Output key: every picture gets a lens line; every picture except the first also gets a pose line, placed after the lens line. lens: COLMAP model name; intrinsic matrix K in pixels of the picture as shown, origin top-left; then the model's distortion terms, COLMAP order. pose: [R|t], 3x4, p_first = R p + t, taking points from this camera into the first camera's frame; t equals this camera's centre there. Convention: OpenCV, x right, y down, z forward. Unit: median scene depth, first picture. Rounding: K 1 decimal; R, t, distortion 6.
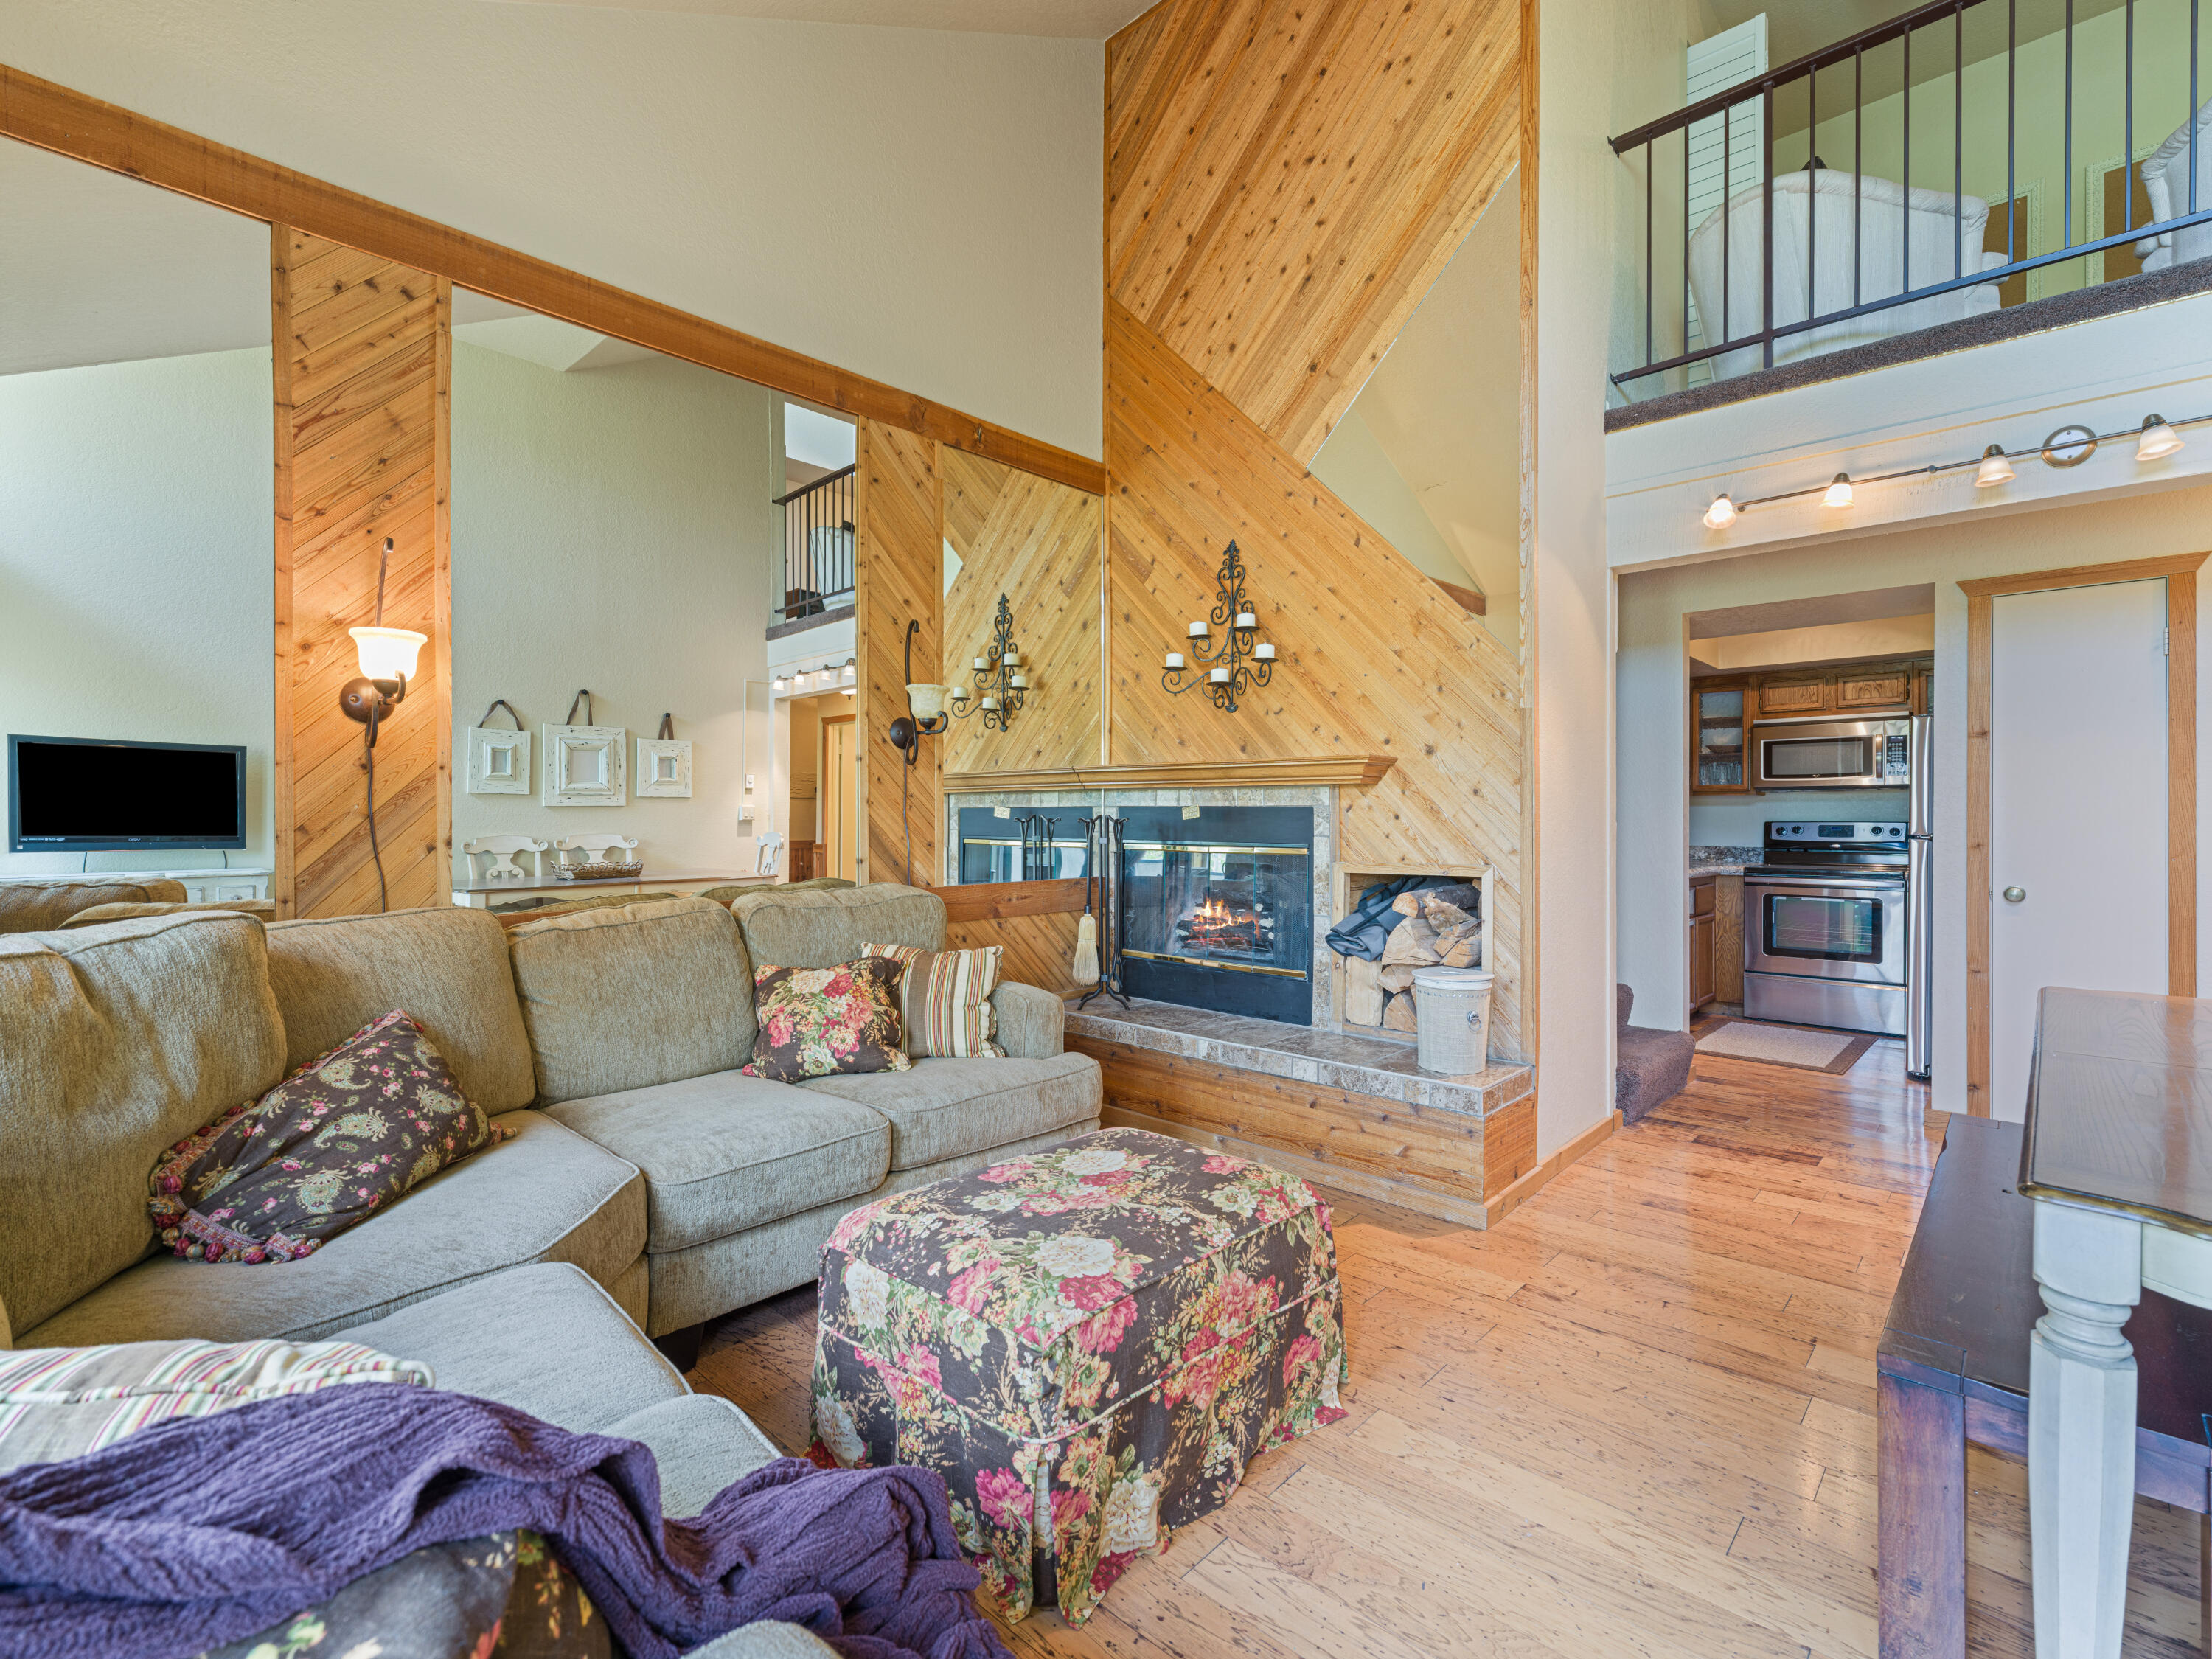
lens RADIAL K [[1013.4, 0, 1113.7], [0, 1013.4, 823.1], [0, 0, 1]] dist [0.004290, 0.000407]
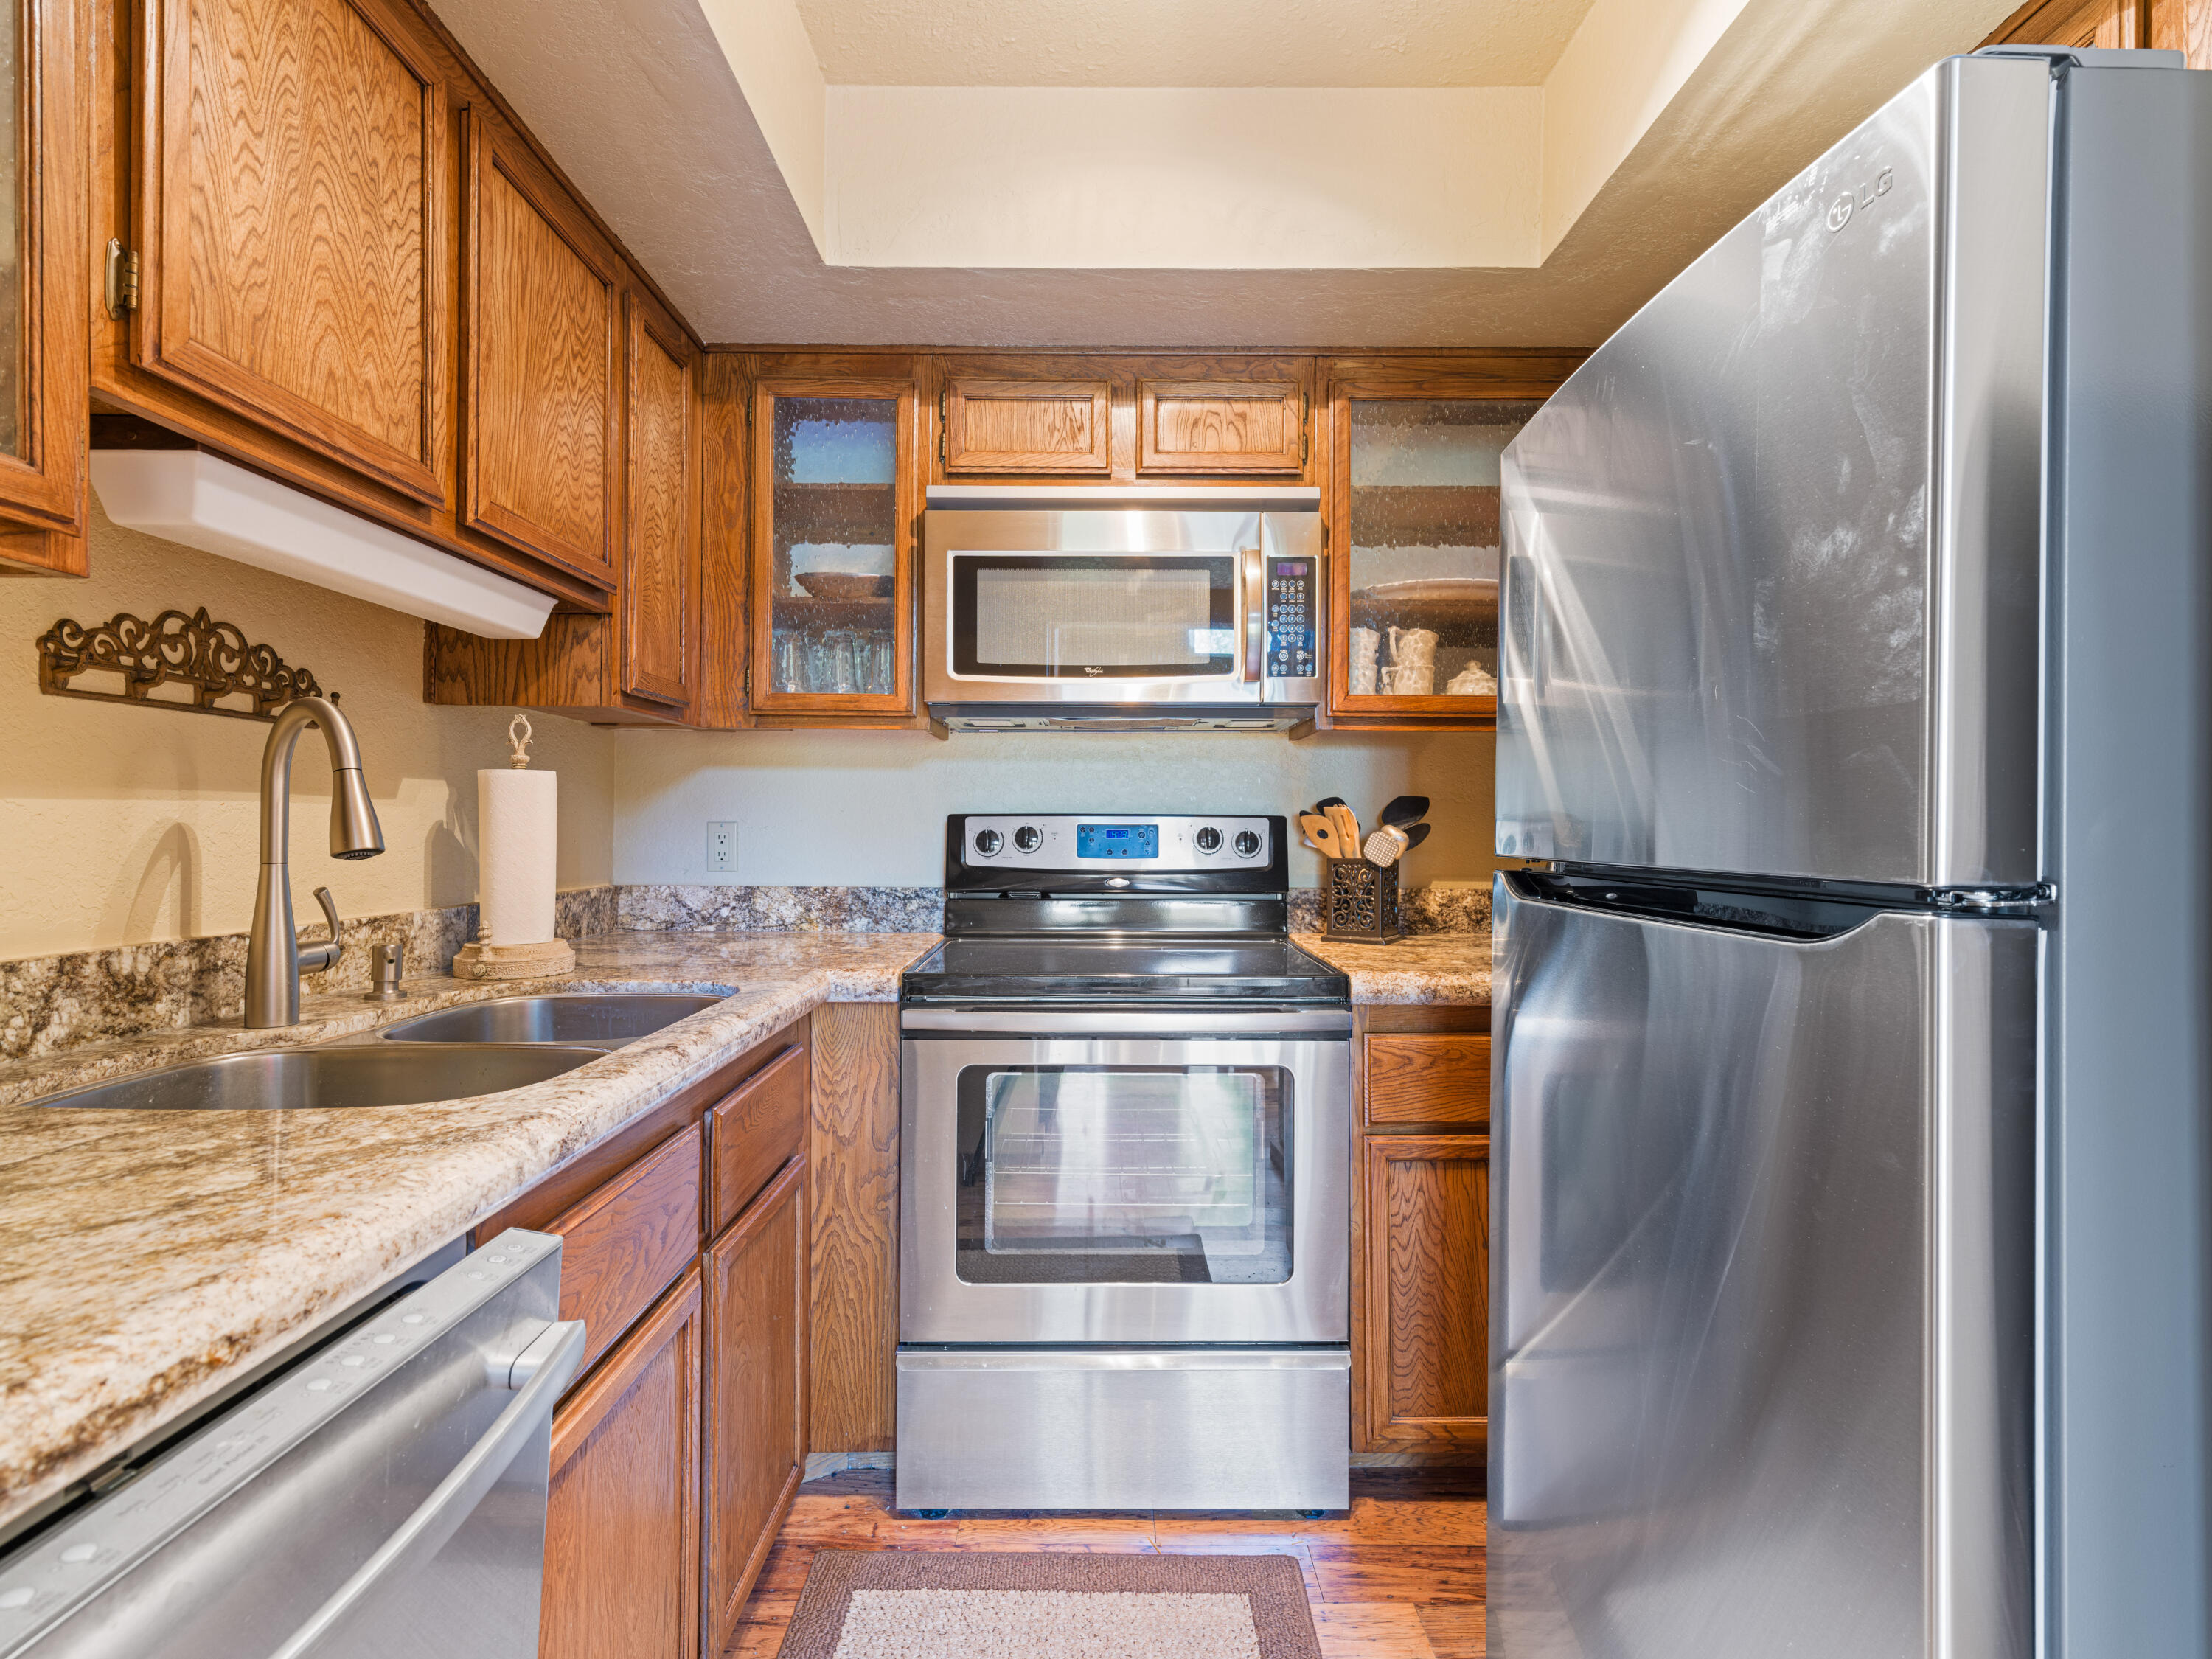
lens RADIAL K [[1013.4, 0, 1100.4], [0, 1013.4, 830.0], [0, 0, 1]] dist [0.004290, 0.000407]
pose [[0.723722, 0.007122, 0.690054, 0.457573], [-0.005203, 0.999975, -0.004864, 0.005840], [-0.690072, -0.000070, 0.723741, 0.742182]]
